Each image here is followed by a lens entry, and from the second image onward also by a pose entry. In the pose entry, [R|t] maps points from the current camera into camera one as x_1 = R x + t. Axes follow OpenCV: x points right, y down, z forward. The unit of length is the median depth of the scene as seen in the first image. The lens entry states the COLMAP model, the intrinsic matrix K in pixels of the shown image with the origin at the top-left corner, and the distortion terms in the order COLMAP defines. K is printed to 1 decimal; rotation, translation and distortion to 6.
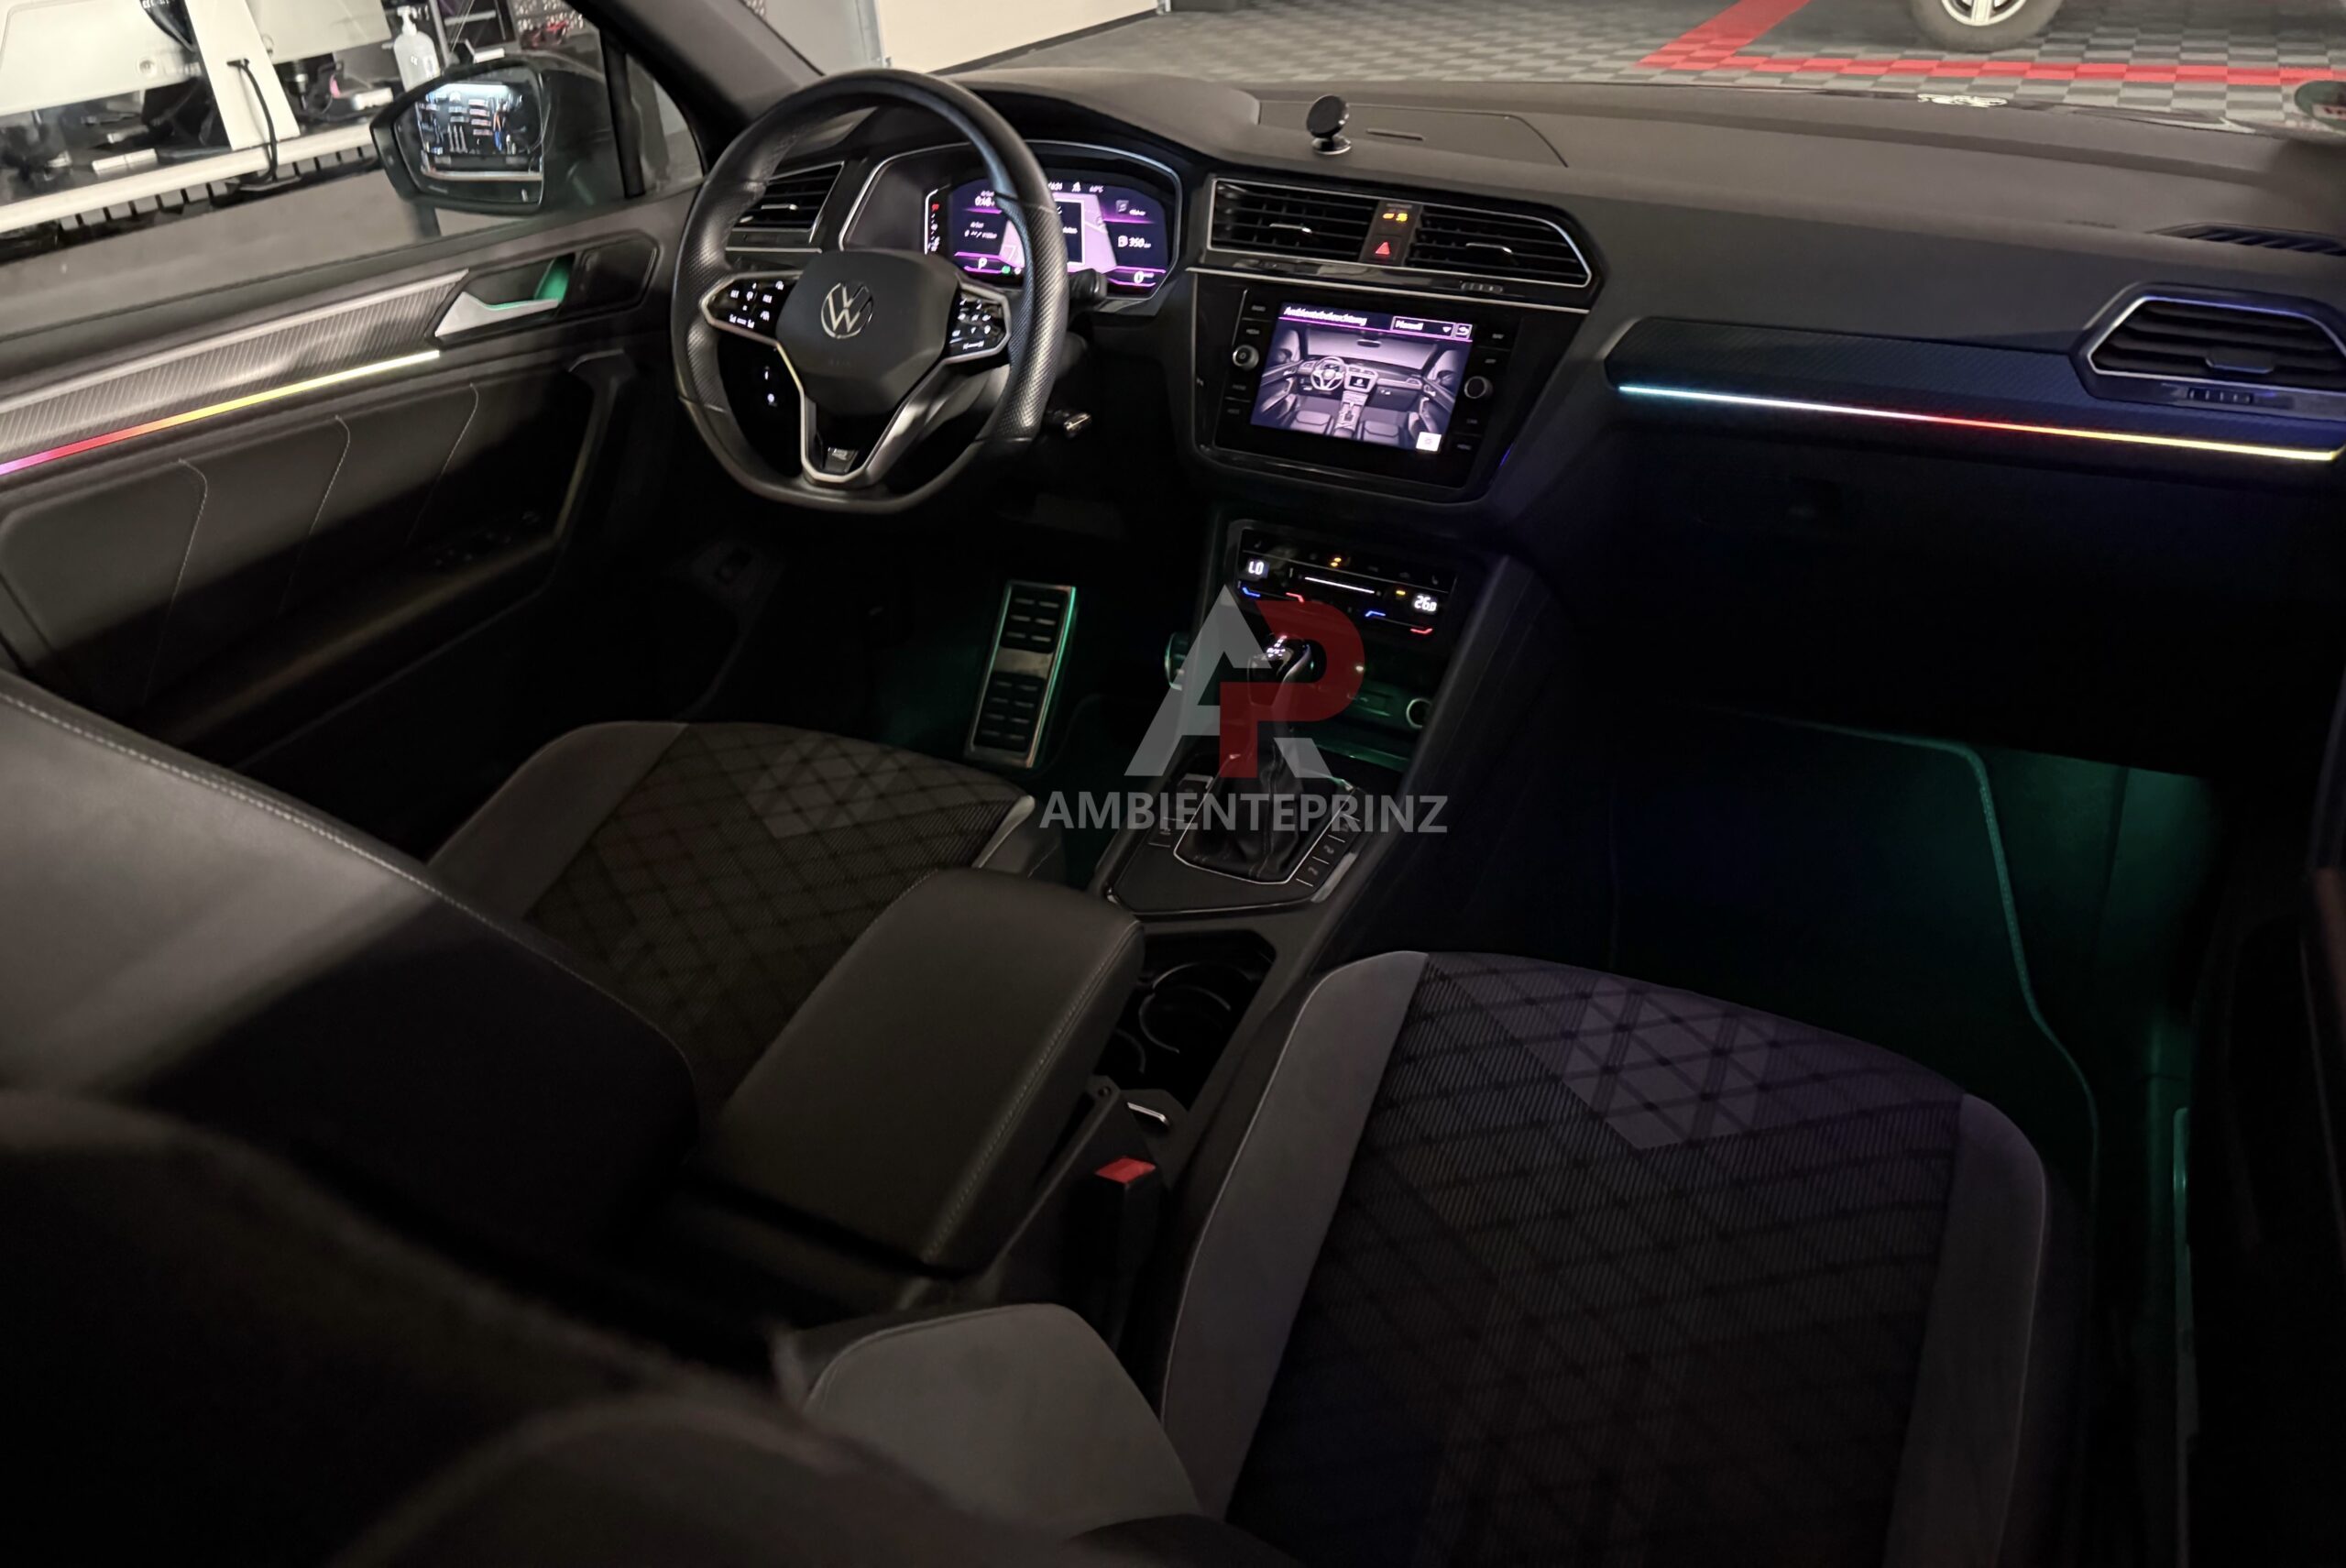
lens RADIAL K [[1689.3, 0, 1176.8], [0, 1689.3, 717.5], [0, 0, 1]] dist [0.058414, -0.069205]
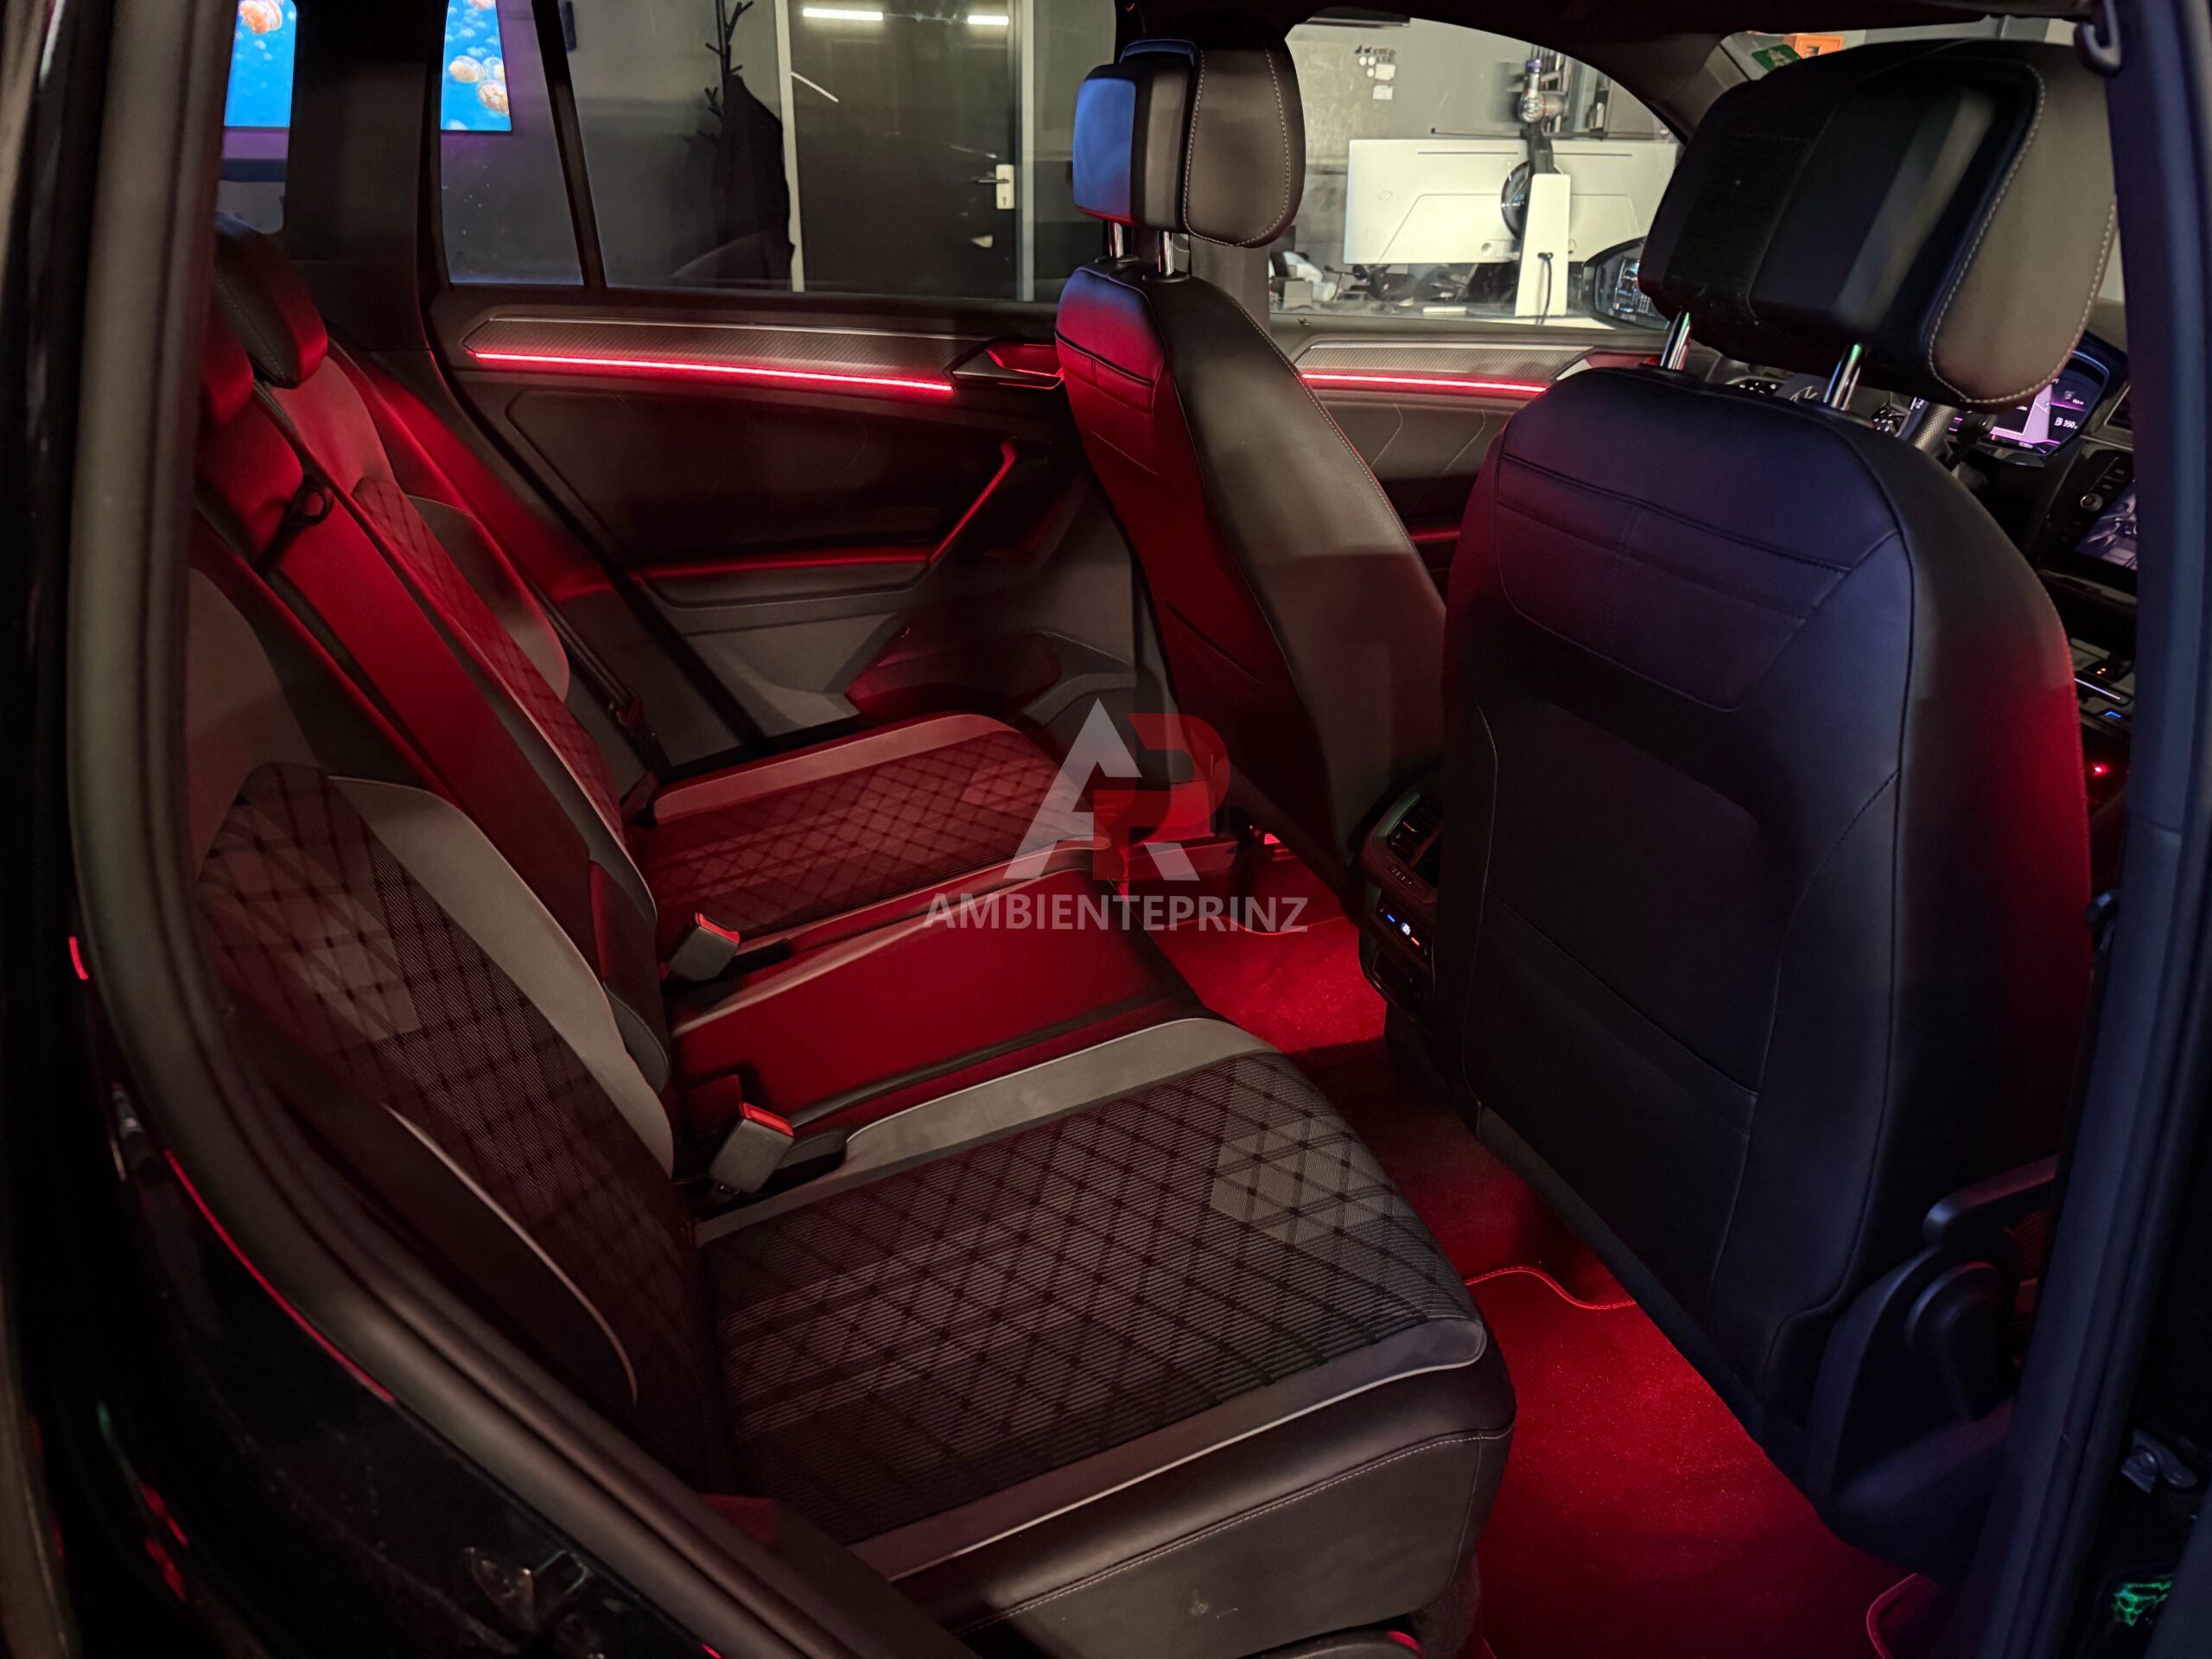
lens RADIAL K [[1567.4, 0, 1116.8], [0, 1567.4, 822.6], [0, 0, 1]] dist [0.032358, -0.033651]
pose [[0.728193, 0.356424, -0.585403, 0.266314], [-0.390746, 0.917627, 0.072644, 0.201003], [0.563074, 0.175845, 0.807481, -0.340976]]
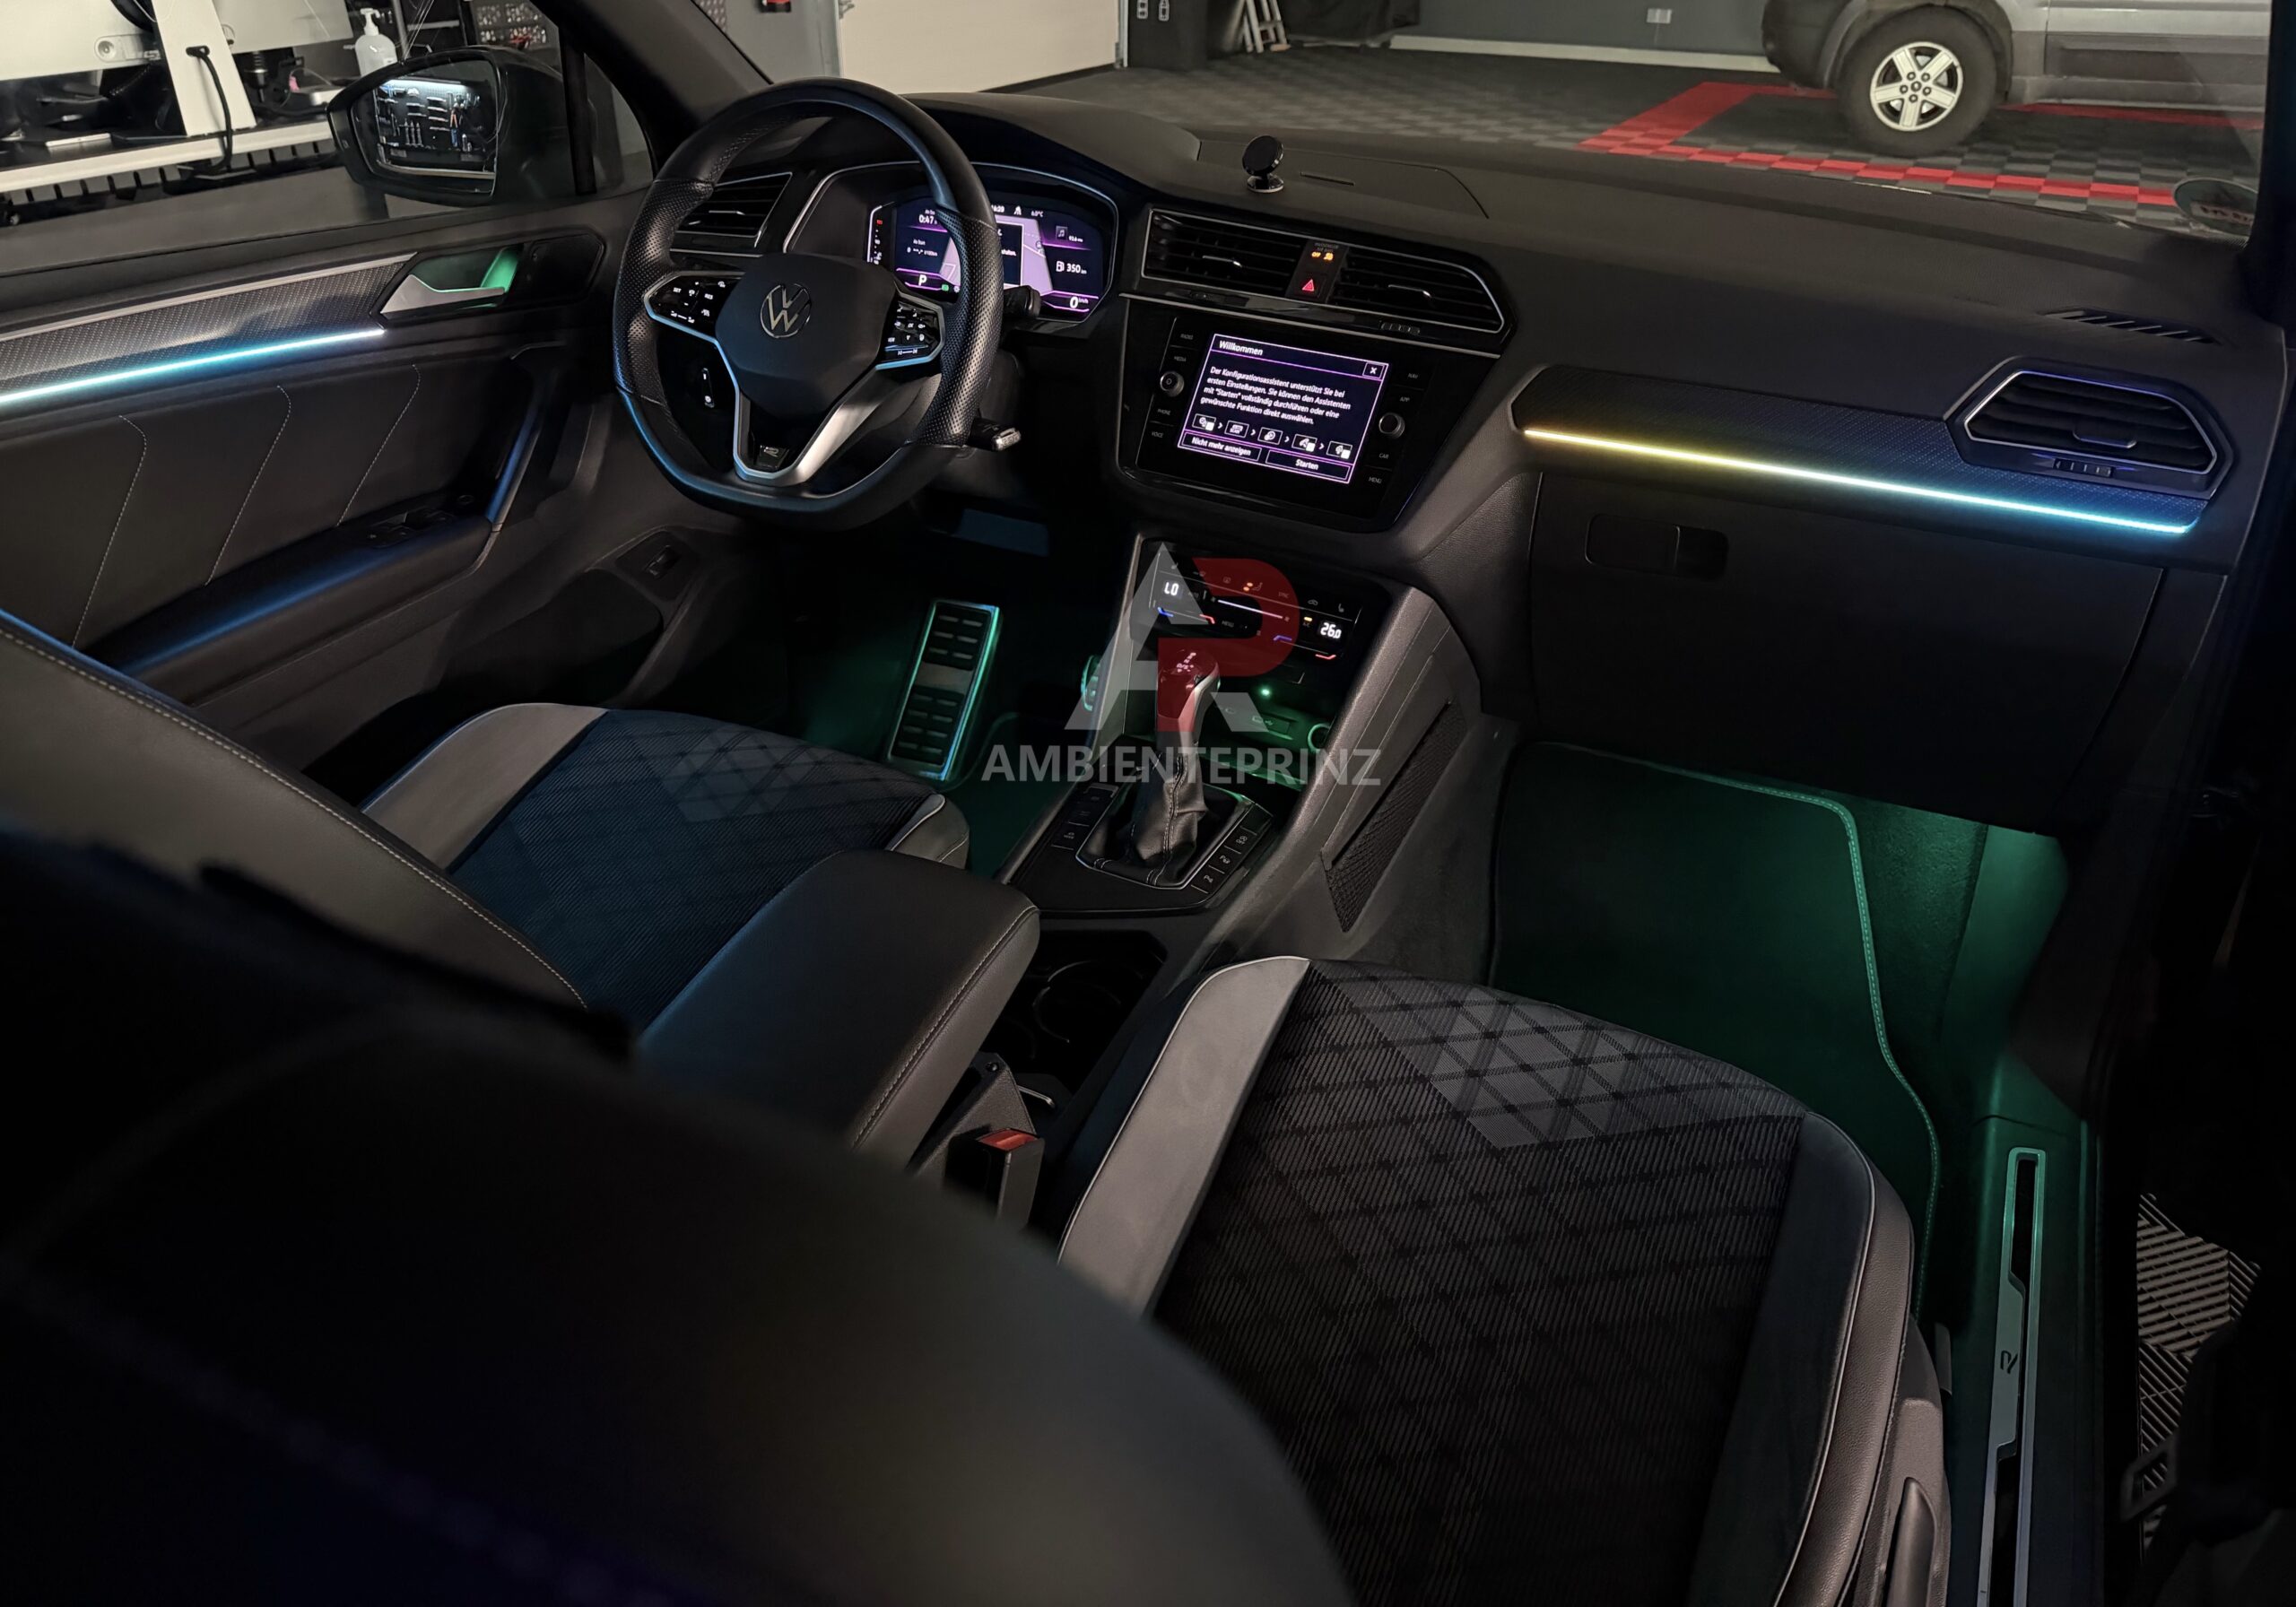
lens RADIAL K [[1656.7, 0, 1149.3], [0, 1656.7, 778.6], [0, 0, 1]] dist [0.047351, -0.052877]
pose [[0.998053, 0.054434, 0.030453, 0.008478], [-0.054674, 0.998479, 0.007099, 0.020083], [-0.030021, -0.008750, 0.999511, -0.013966]]
